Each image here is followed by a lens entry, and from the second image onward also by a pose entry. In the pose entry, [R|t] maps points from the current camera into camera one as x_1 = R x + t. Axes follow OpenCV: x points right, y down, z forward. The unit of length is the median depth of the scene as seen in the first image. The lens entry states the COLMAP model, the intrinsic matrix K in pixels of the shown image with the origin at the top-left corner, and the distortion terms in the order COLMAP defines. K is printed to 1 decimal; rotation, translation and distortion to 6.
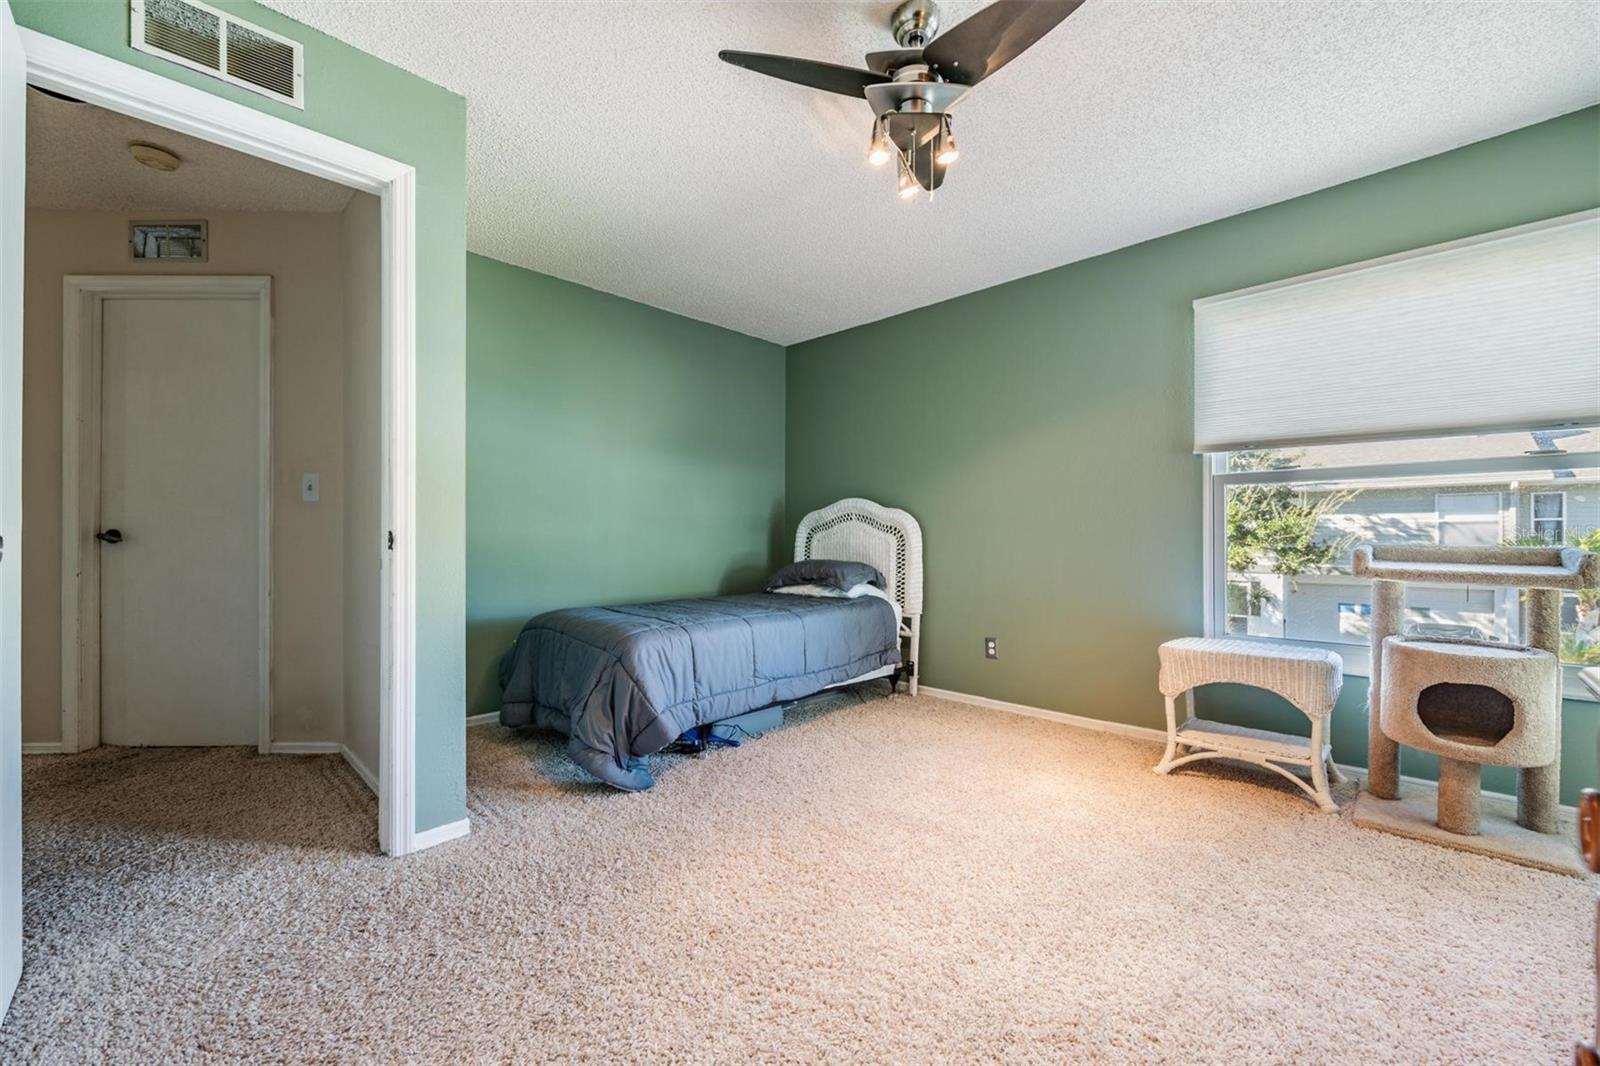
lens RADIAL K [[633.6, 0, 804.7], [0, 633.6, 532.6], [0, 0, 1]] dist [0.003791, -0.004582]
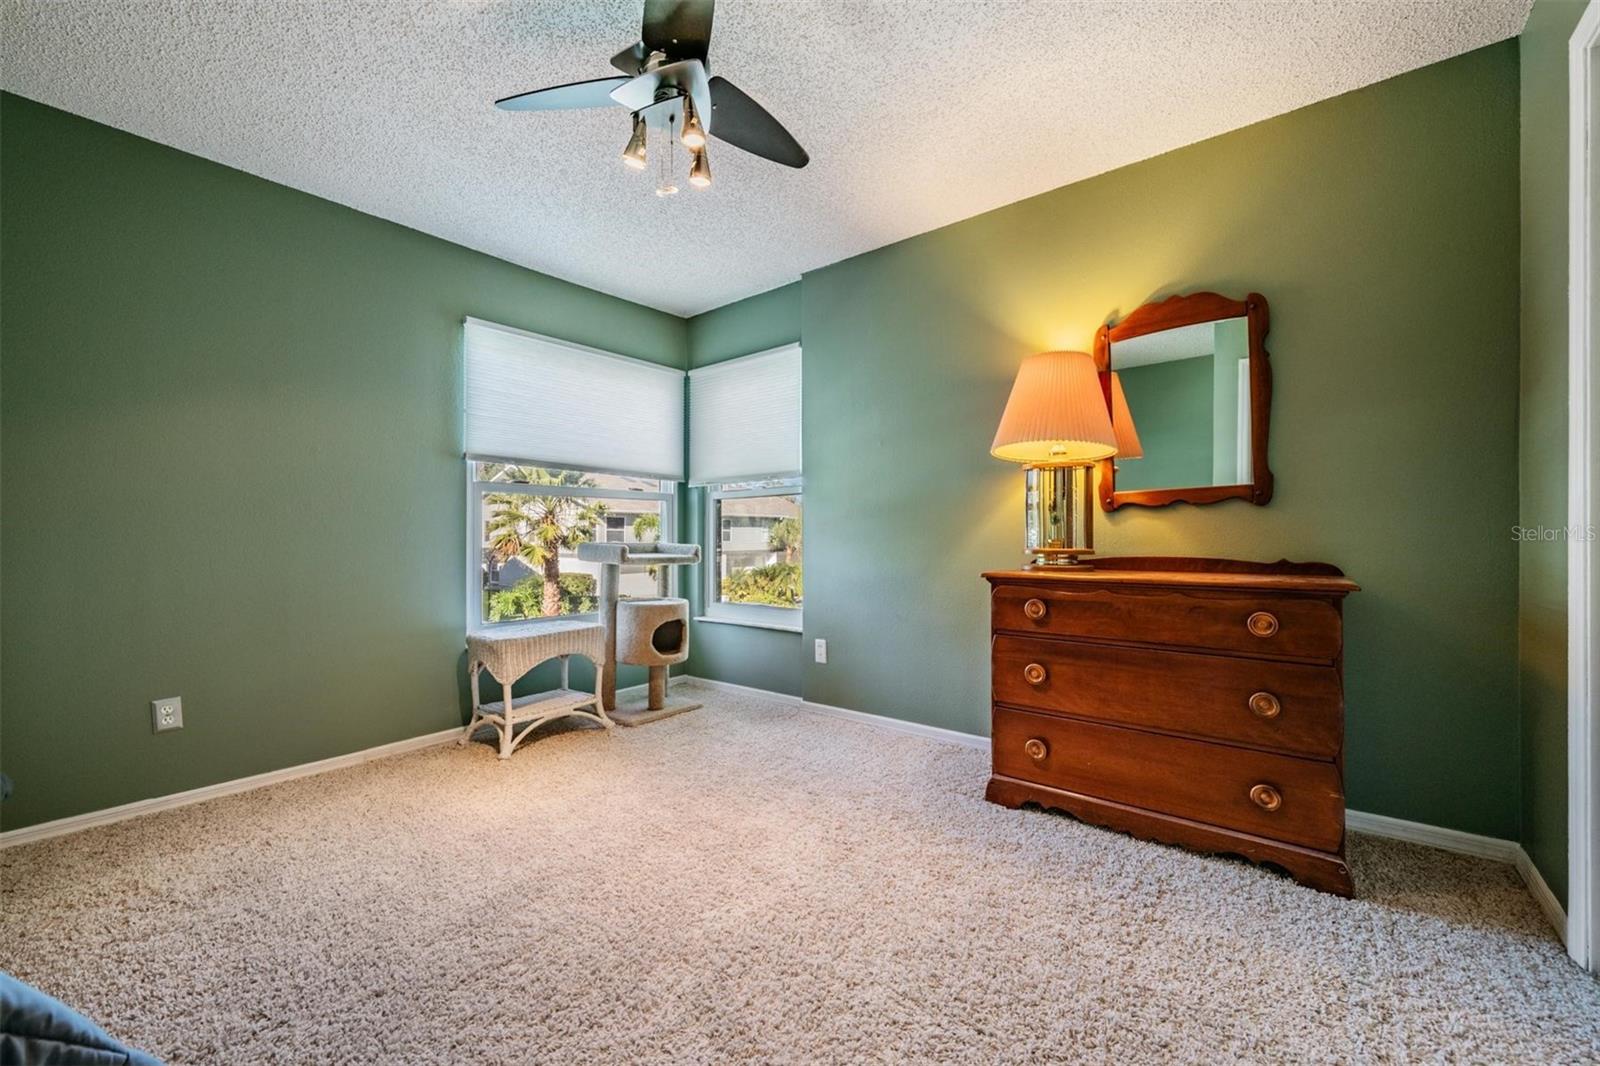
lens RADIAL K [[633.6, 0, 804.7], [0, 633.6, 532.6], [0, 0, 1]] dist [0.003791, -0.004582]
pose [[-0.109526, 0.007131, 0.993958, -0.589933], [-0.004892, 0.999958, -0.007713, 0.003610], [-0.993972, -0.005707, -0.109487, 0.642810]]
